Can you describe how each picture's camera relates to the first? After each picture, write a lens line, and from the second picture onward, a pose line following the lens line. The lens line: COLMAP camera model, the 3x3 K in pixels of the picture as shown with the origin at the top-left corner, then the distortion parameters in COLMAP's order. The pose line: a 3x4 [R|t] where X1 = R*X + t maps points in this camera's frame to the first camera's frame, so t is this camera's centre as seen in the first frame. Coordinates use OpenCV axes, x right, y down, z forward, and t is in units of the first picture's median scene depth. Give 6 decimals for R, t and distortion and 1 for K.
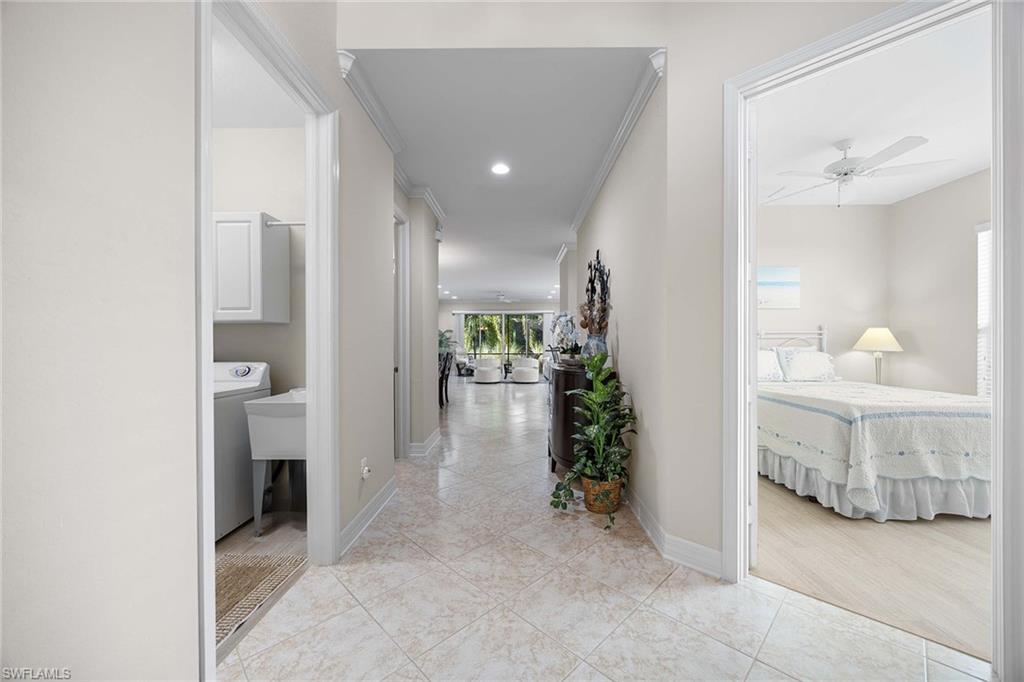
lens RADIAL K [[393.6, 0, 512.1], [0, 393.6, 344.1], [0, 0, 1]] dist [-0.000023, -0.000309]
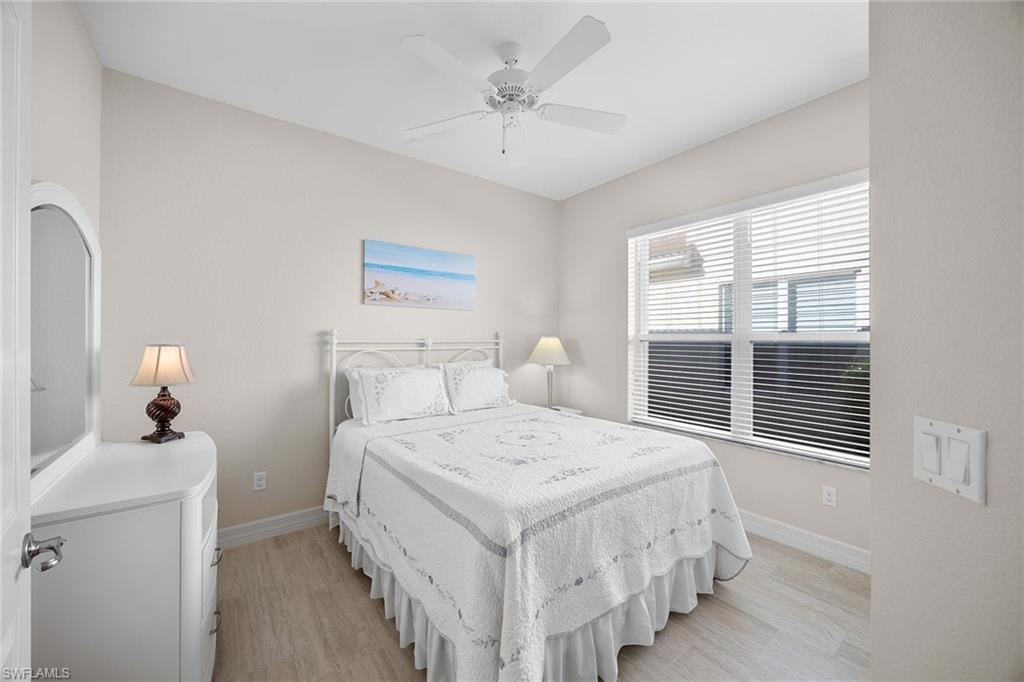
lens RADIAL K [[393.6, 0, 514.7], [0, 393.6, 338.9], [0, 0, 1]] dist [-0.000023, -0.000309]
pose [[0.792665, 0.001384, 0.609656, 0.396138], [0.000890, 0.999994, -0.003426, -0.039871], [-0.609657, 0.003258, 0.792658, 0.419728]]
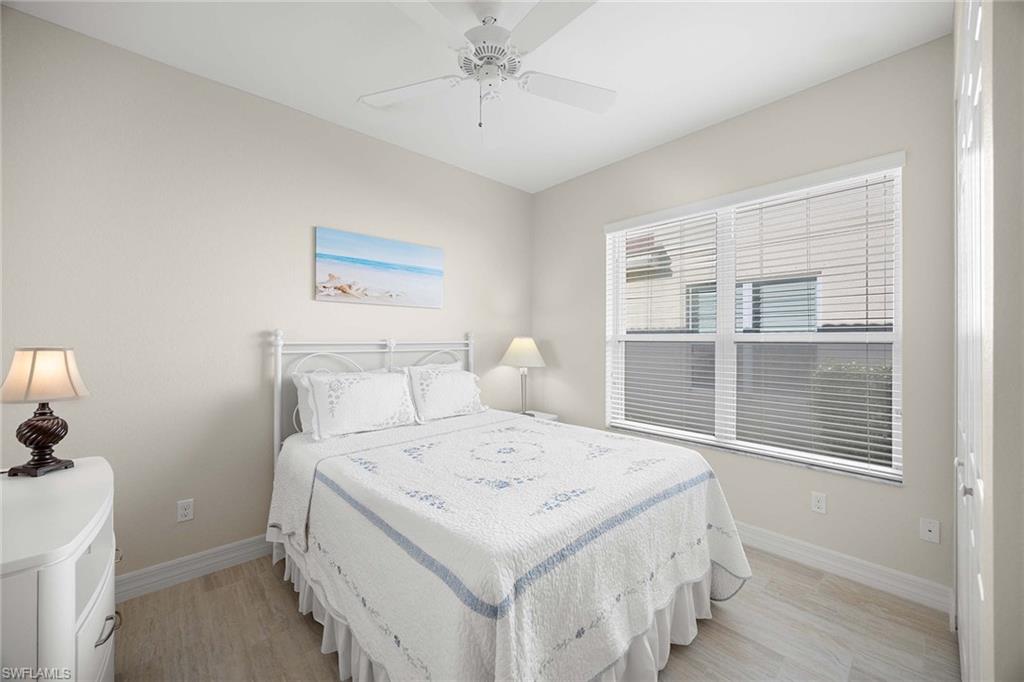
lens RADIAL K [[393.6, 0, 514.9], [0, 393.6, 339.8], [0, 0, 1]] dist [-0.000023, -0.000309]
pose [[0.732425, -0.001146, 0.680847, 0.424008], [0.002678, 0.999996, -0.001198, -0.041430], [-0.680843, 0.002700, 0.732424, 0.486660]]
